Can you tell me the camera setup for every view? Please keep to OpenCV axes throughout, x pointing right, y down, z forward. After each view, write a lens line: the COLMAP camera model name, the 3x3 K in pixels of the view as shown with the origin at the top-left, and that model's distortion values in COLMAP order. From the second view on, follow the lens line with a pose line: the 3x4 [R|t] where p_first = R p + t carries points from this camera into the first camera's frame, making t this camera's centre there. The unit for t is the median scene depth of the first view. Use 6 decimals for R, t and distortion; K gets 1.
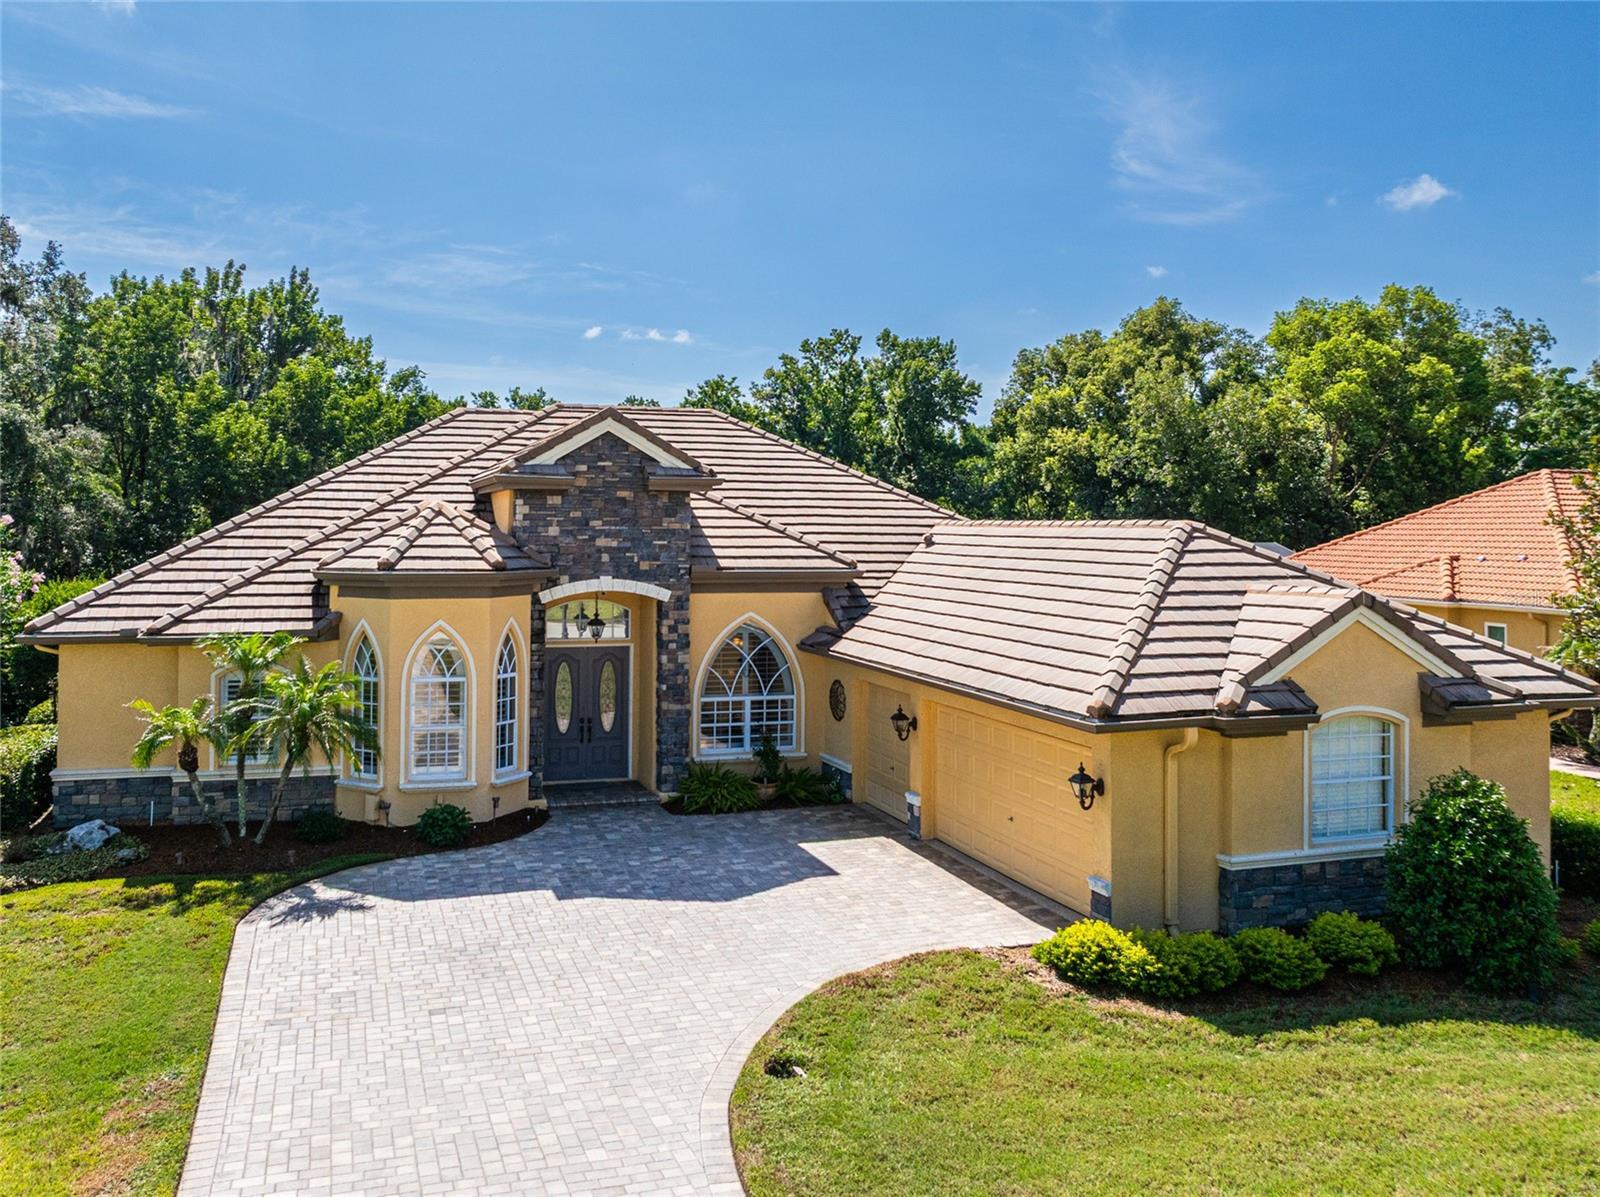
lens RADIAL K [[1331.1, 0, 736.3], [0, 1331.1, 483.7], [0, 0, 1]] dist [-0.031302, 0.012509]
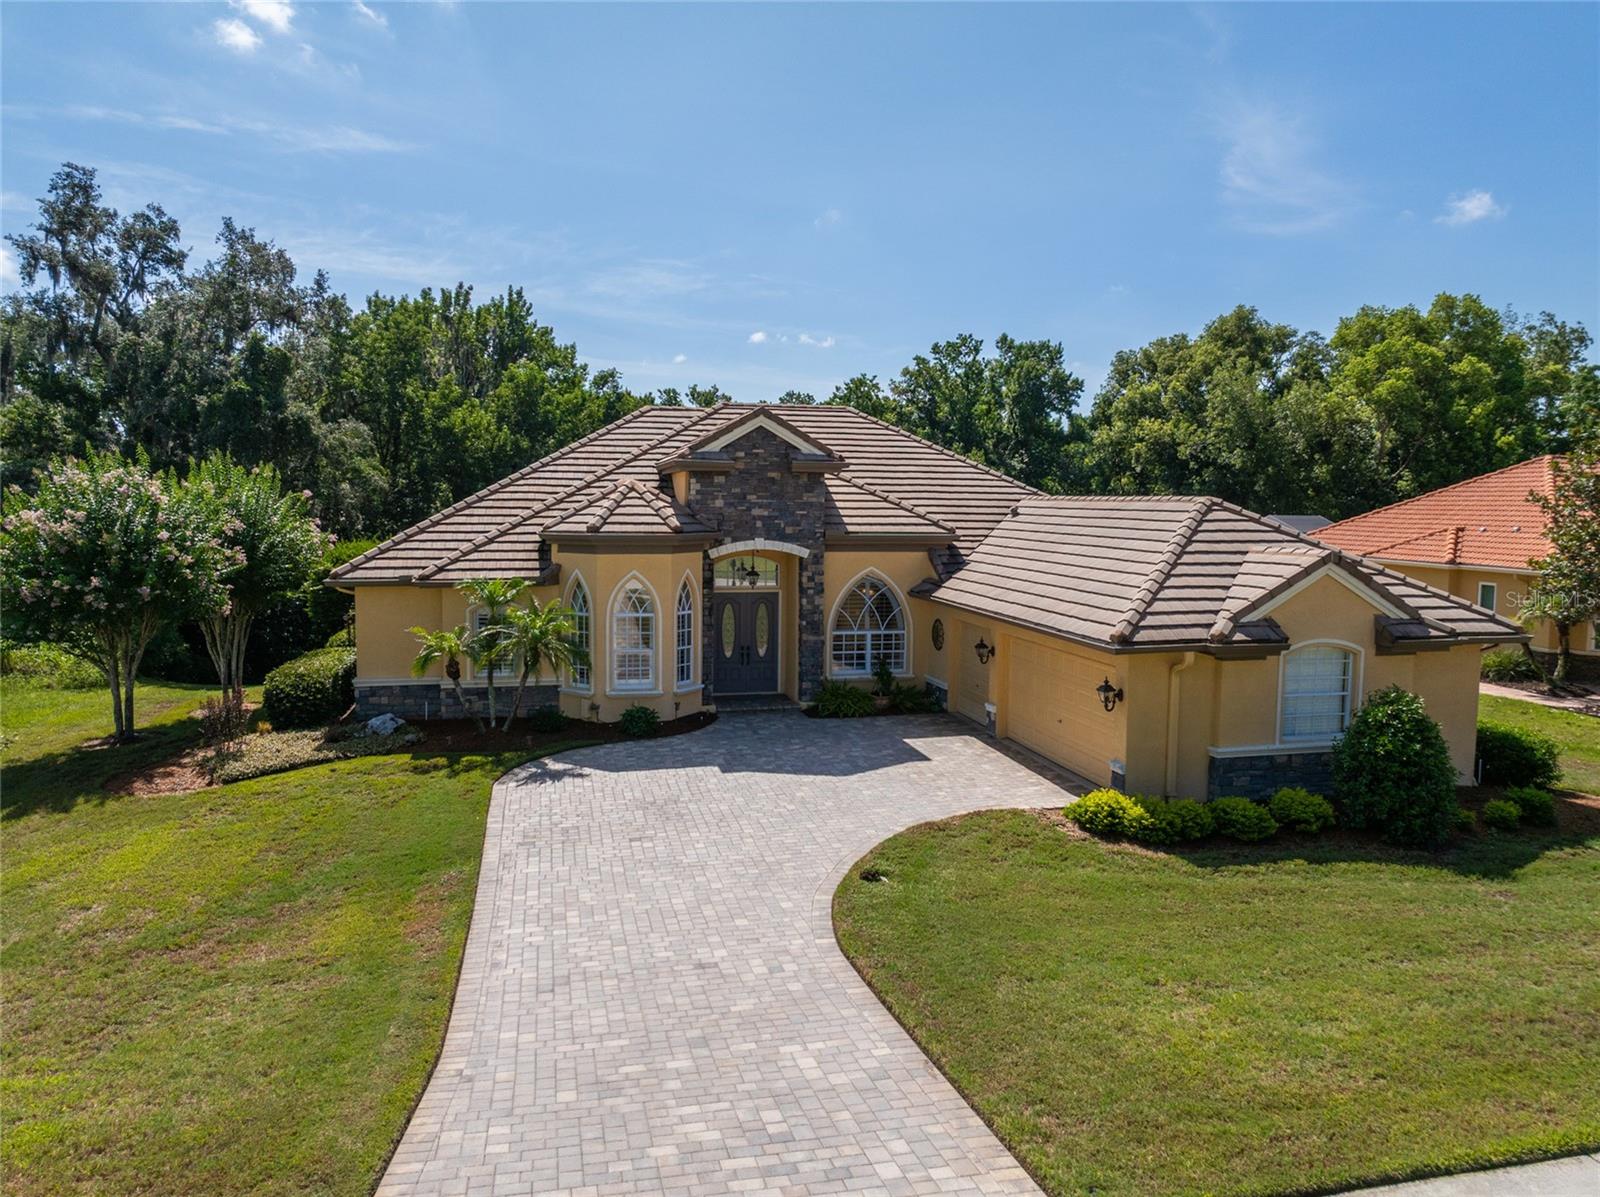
lens RADIAL K [[1123.9, 0, 805.7], [0, 1123.9, 594.5], [0, 0, 1]] dist [-0.030905, 0.016771]
pose [[0.997678, 0.008400, -0.067583, 0.022273], [-0.000558, 0.993339, 0.115224, -0.002345], [0.068101, -0.114919, 0.991038, -0.094272]]
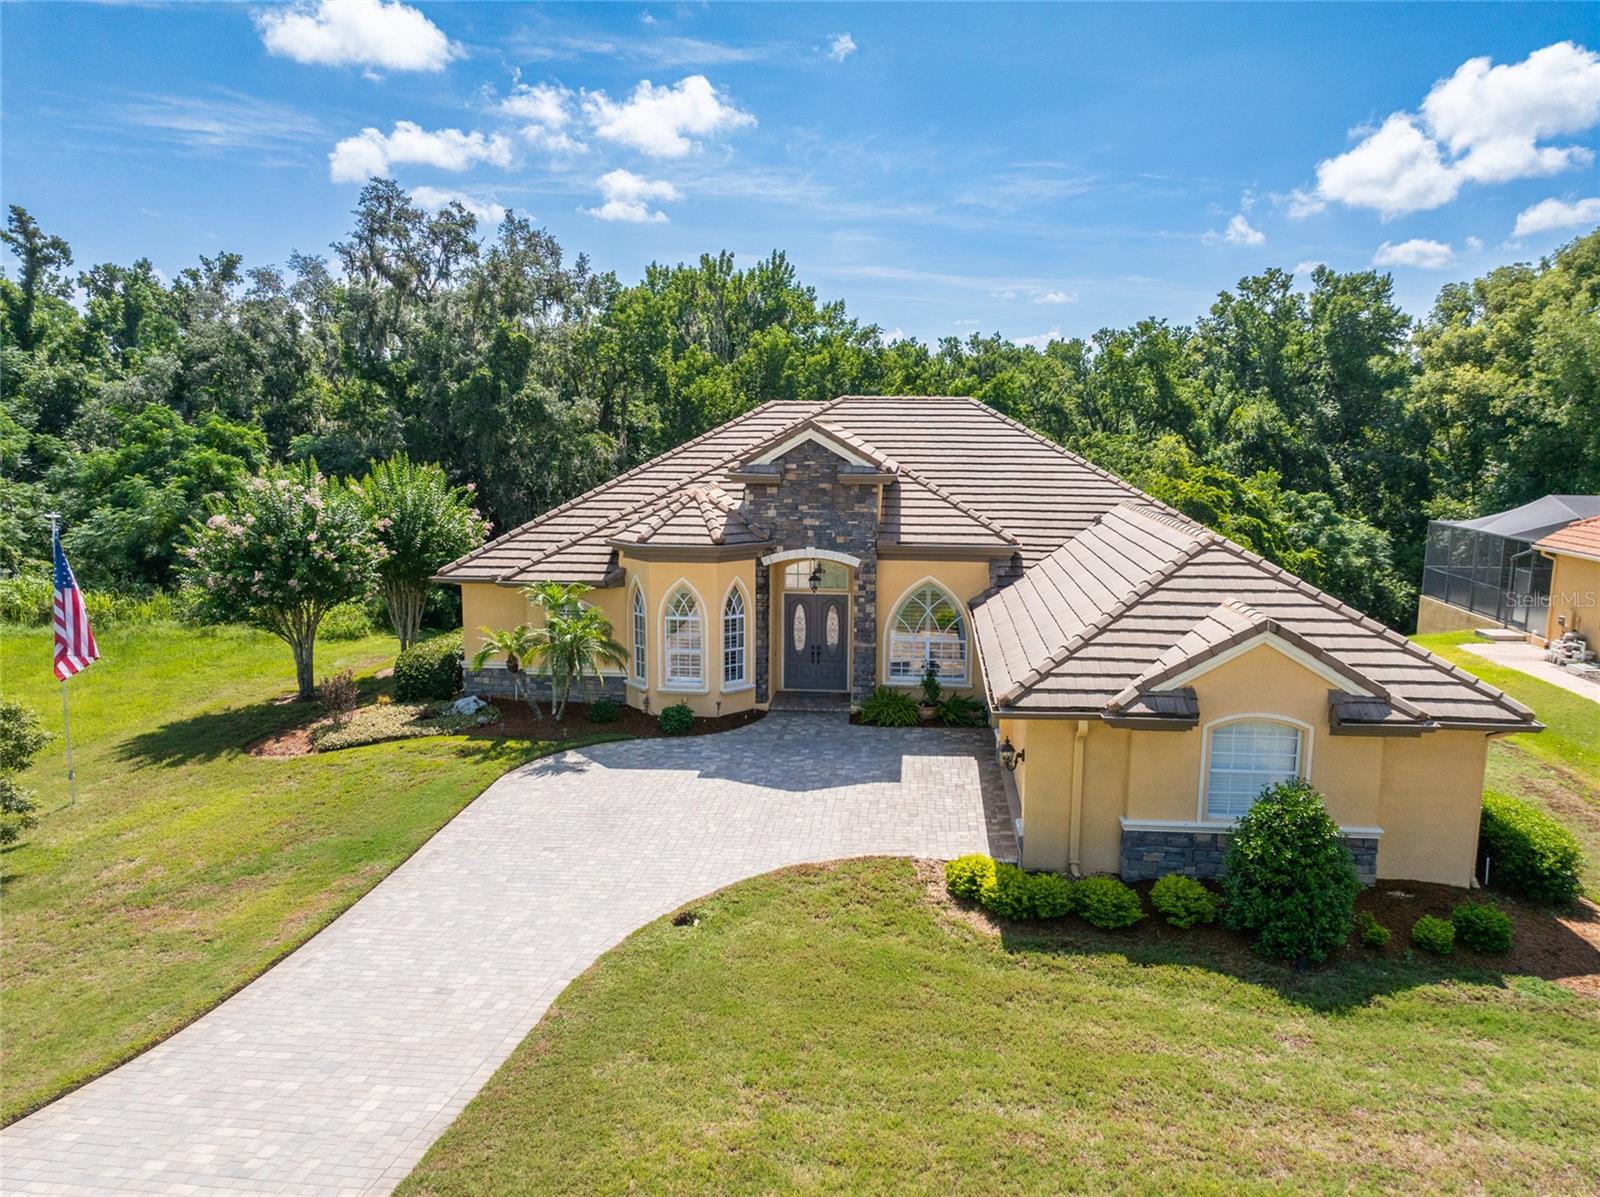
lens RADIAL K [[1121.9, 0, 805.2], [0, 1121.9, 590.5], [0, 0, 1]] dist [-0.023353, 0.006027]
pose [[0.921716, 0.056879, -0.383671, 0.339729], [0.013033, 0.984089, 0.177200, -0.089666], [0.387646, -0.168328, 0.906309, -0.039489]]
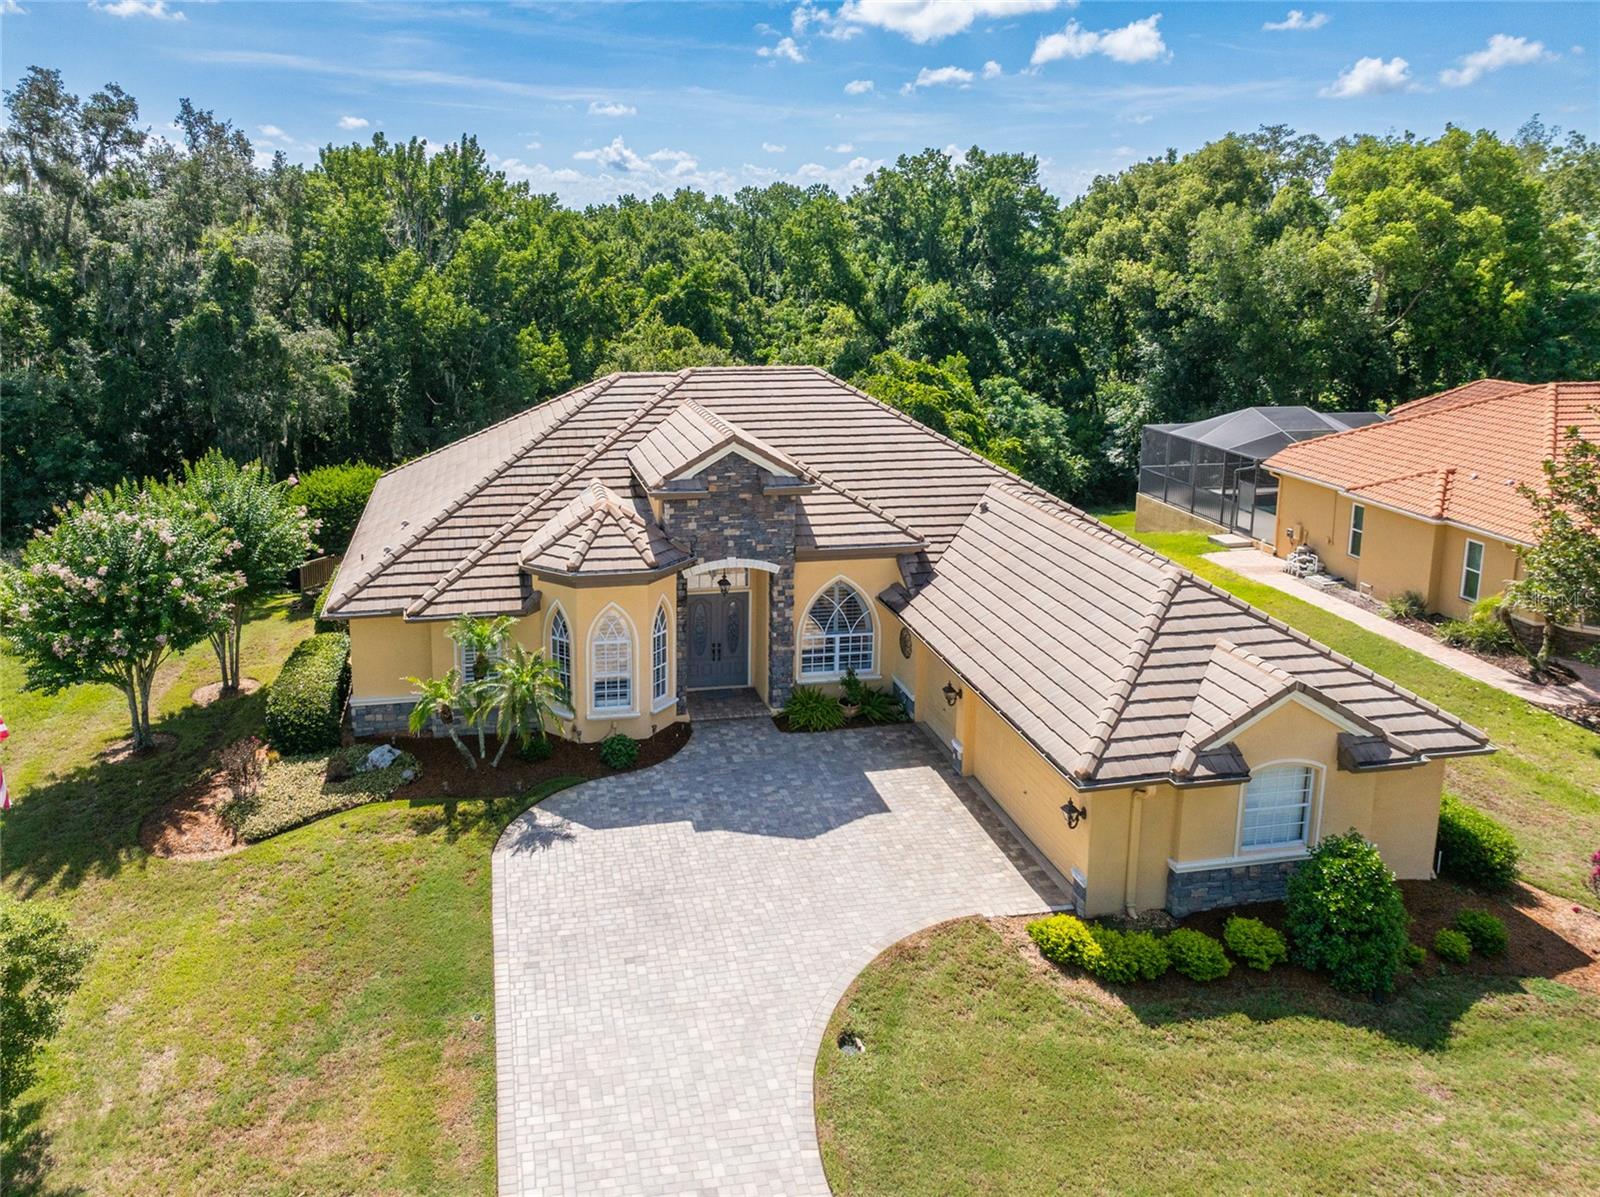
lens RADIAL K [[1172.1, 0, 681.8], [0, 1172.1, 424.8], [0, 0, 1]] dist [-0.018015, -0.001837]
pose [[0.991239, 0.013956, -0.131342, 0.005239], [0.011359, 0.981712, 0.190035, -0.289891], [0.131592, -0.189862, 0.972952, -0.130026]]
